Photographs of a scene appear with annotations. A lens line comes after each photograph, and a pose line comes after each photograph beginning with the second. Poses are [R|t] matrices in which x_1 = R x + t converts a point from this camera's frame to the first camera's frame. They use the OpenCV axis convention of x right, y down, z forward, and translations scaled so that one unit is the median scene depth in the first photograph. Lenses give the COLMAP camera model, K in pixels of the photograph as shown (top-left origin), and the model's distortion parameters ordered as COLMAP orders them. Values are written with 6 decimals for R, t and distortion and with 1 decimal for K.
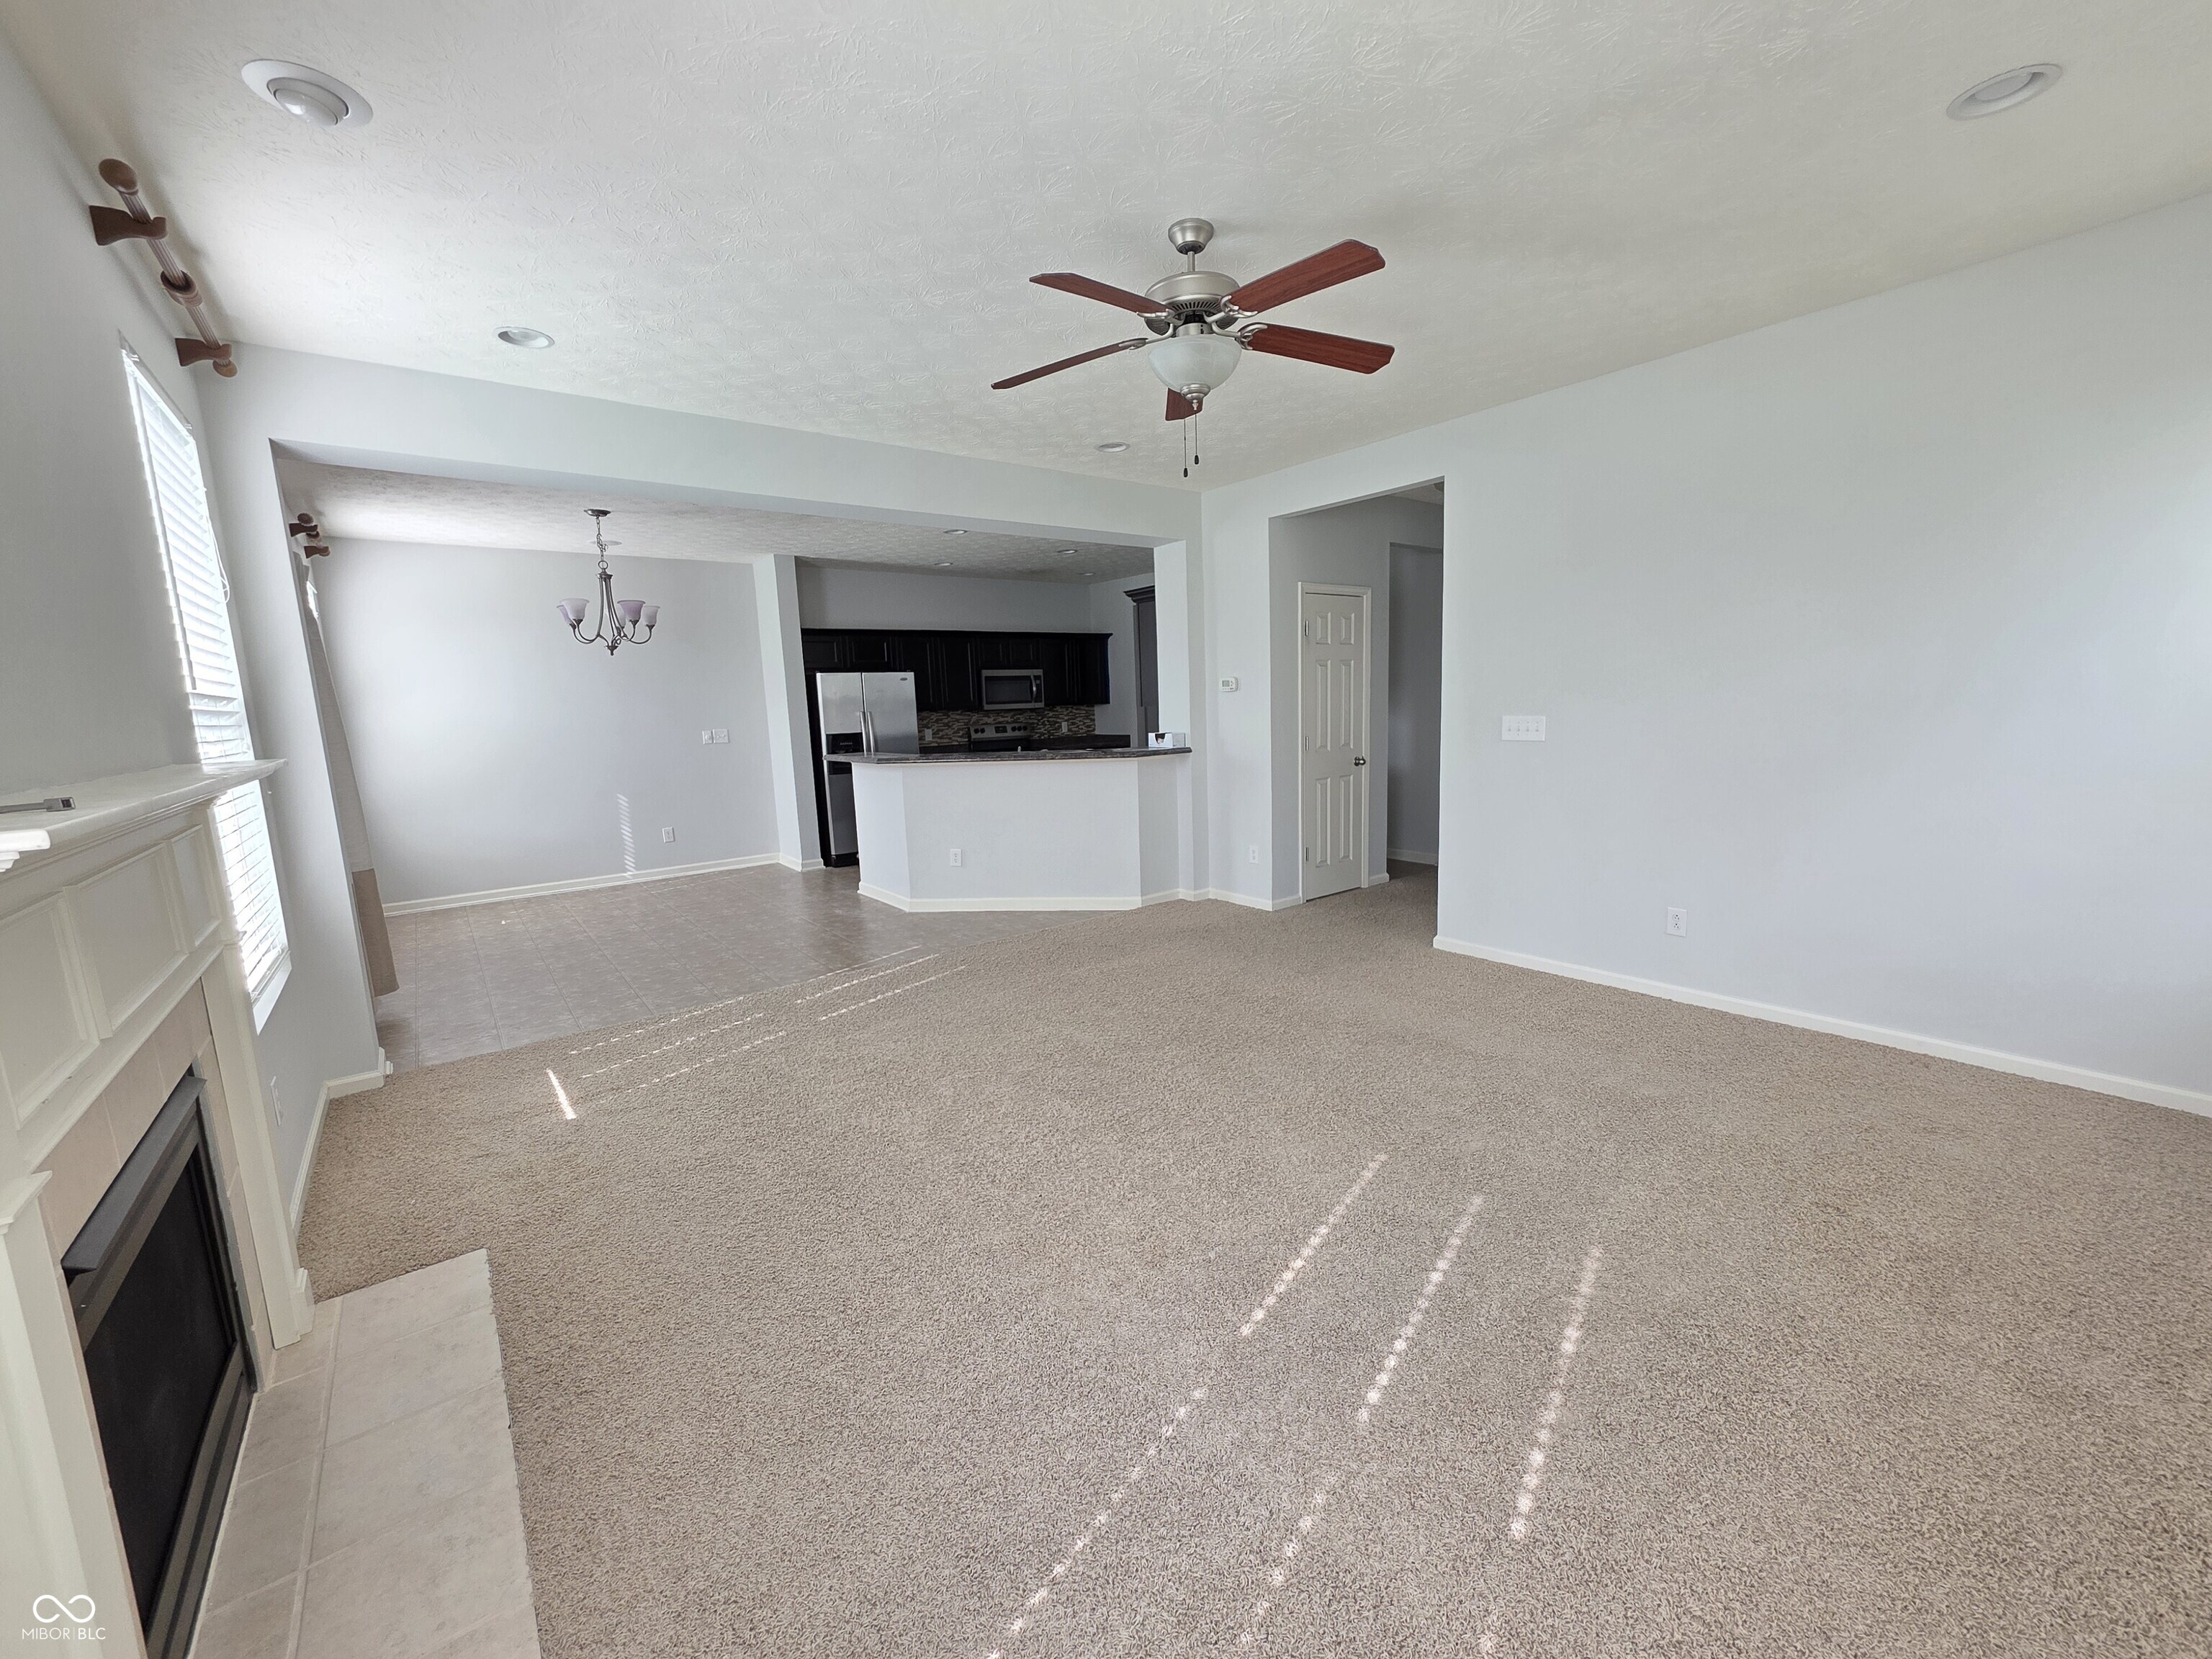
lens RADIAL K [[883.5, 0, 1099.9], [0, 883.5, 849.4], [0, 0, 1]] dist [-0.000824, 0.000653]
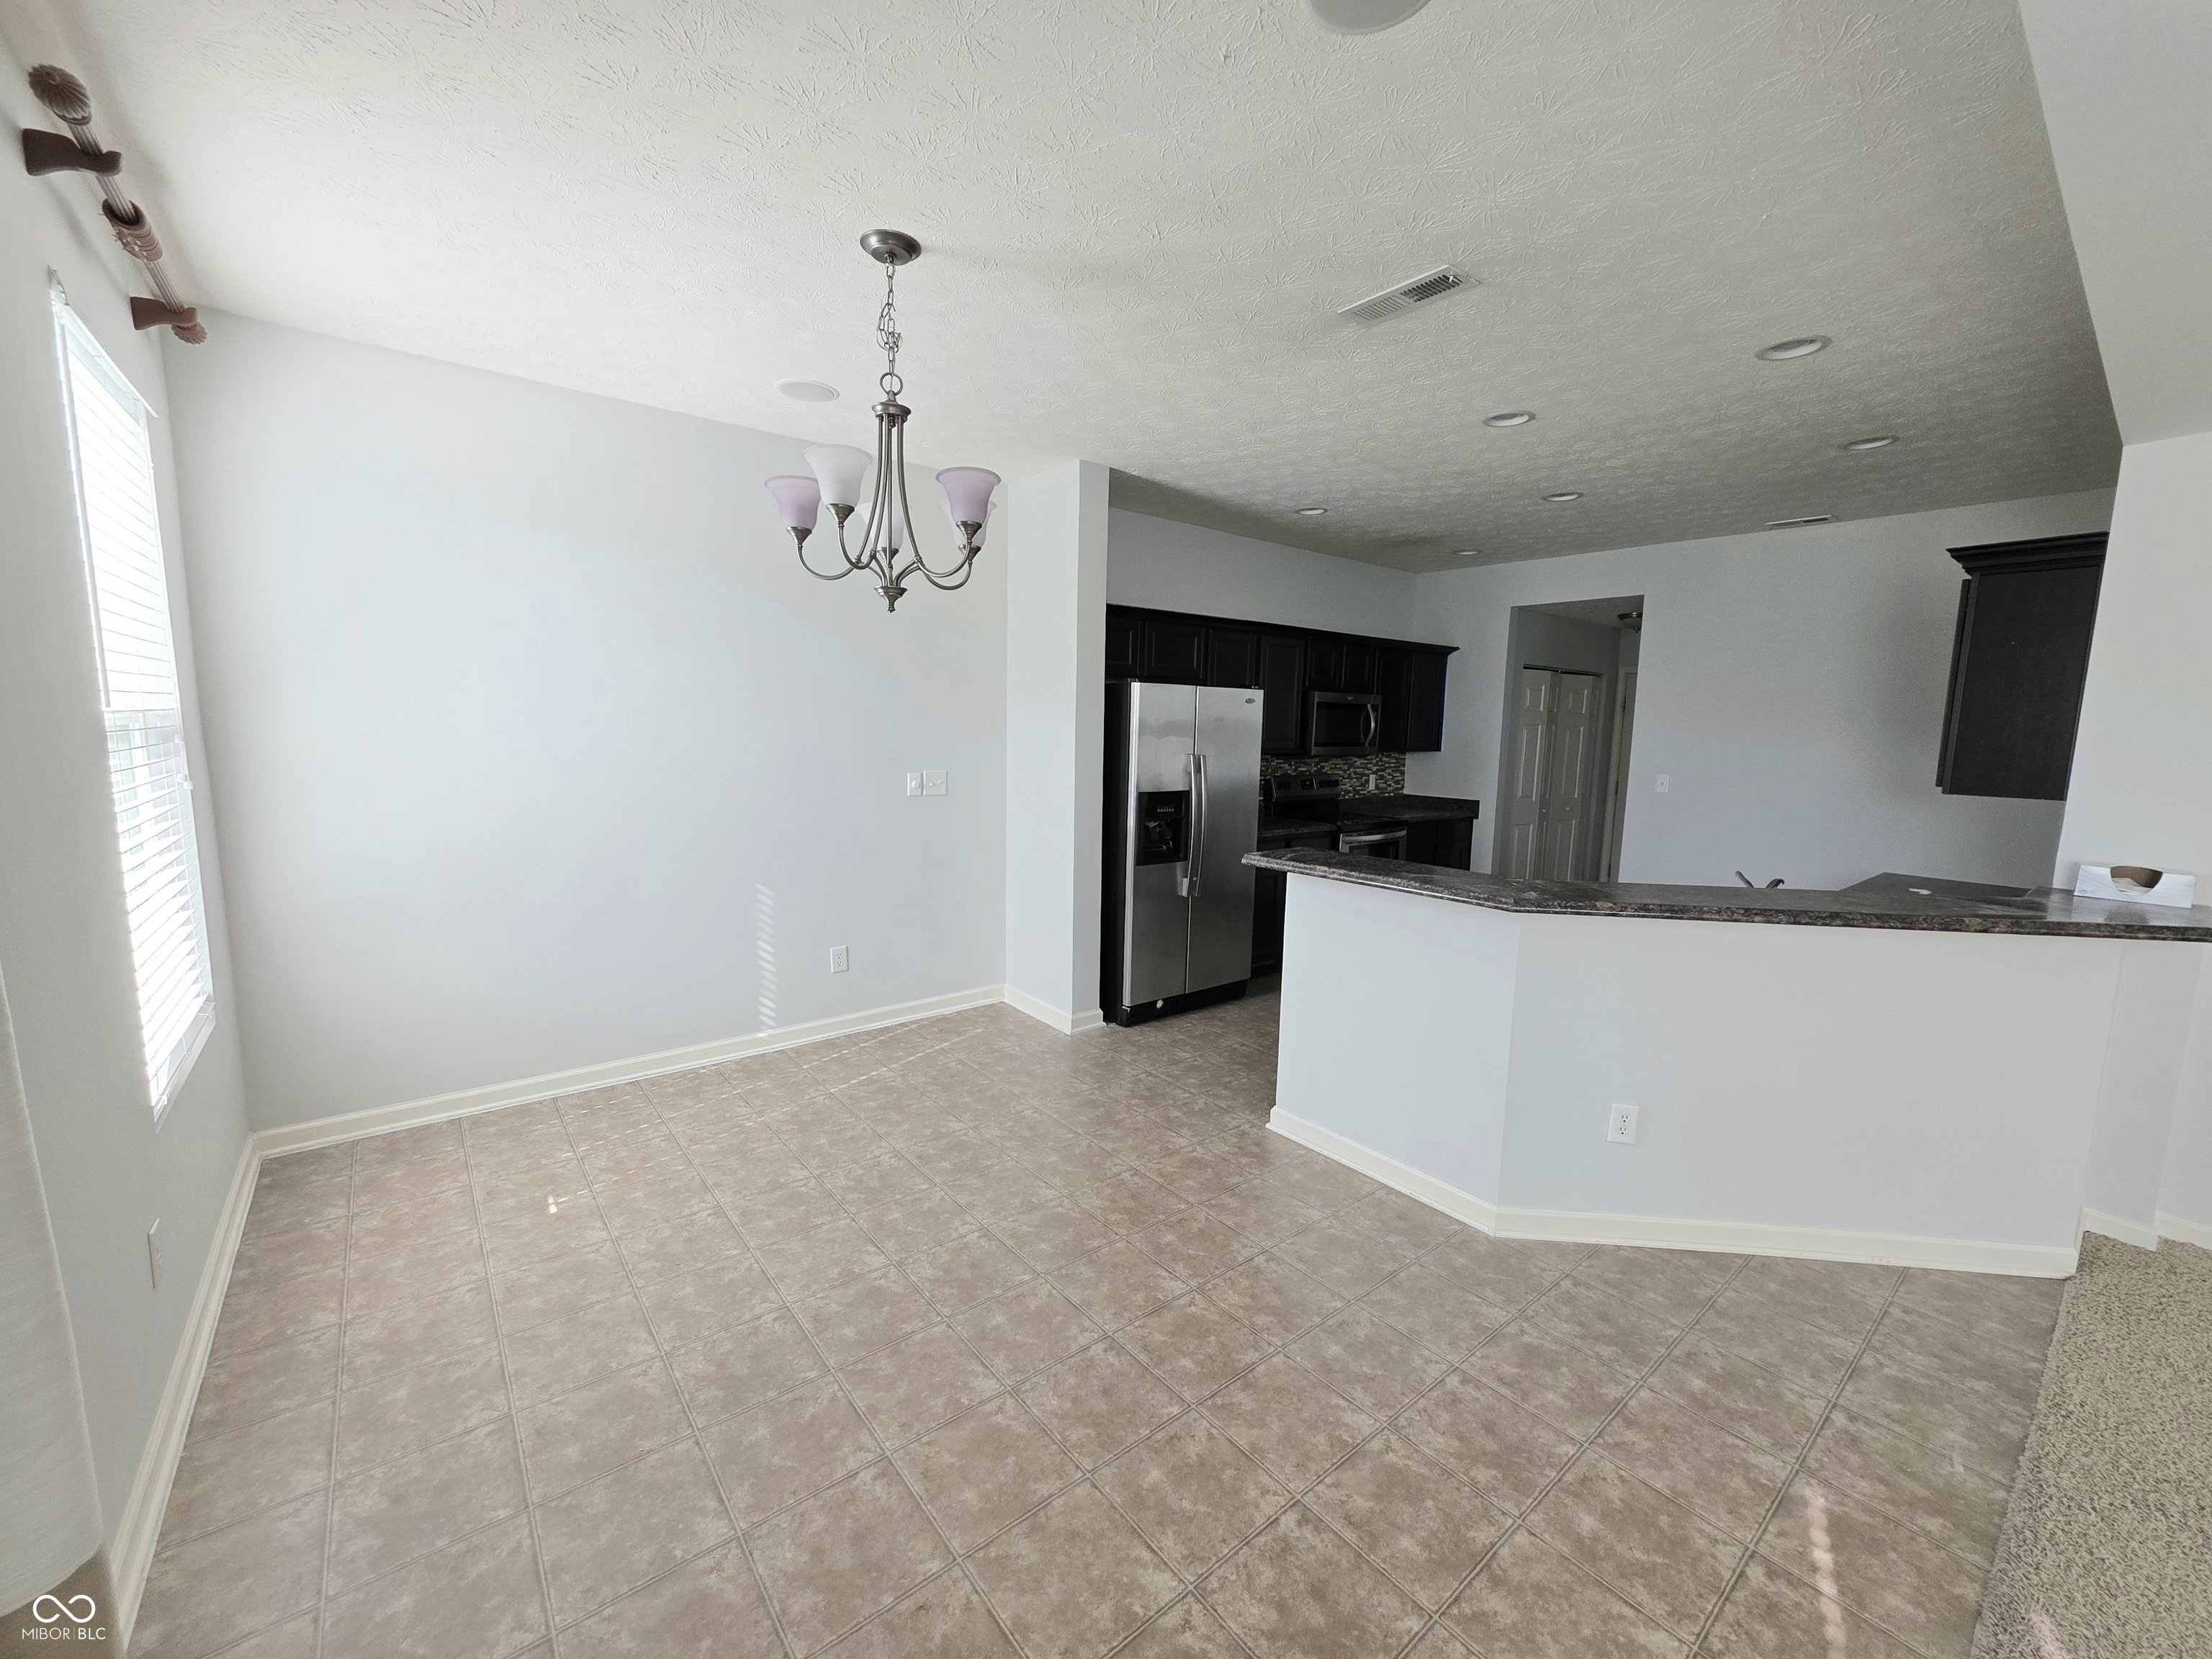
lens RADIAL K [[883.5, 0, 1094.9], [0, 883.5, 863.3], [0, 0, 1]] dist [-0.000824, 0.000653]
pose [[0.997834, 0.051490, 0.040943, -0.347235], [-0.051162, 0.998650, -0.009014, -0.077561], [-0.041352, 0.006899, 0.999121, 0.436715]]
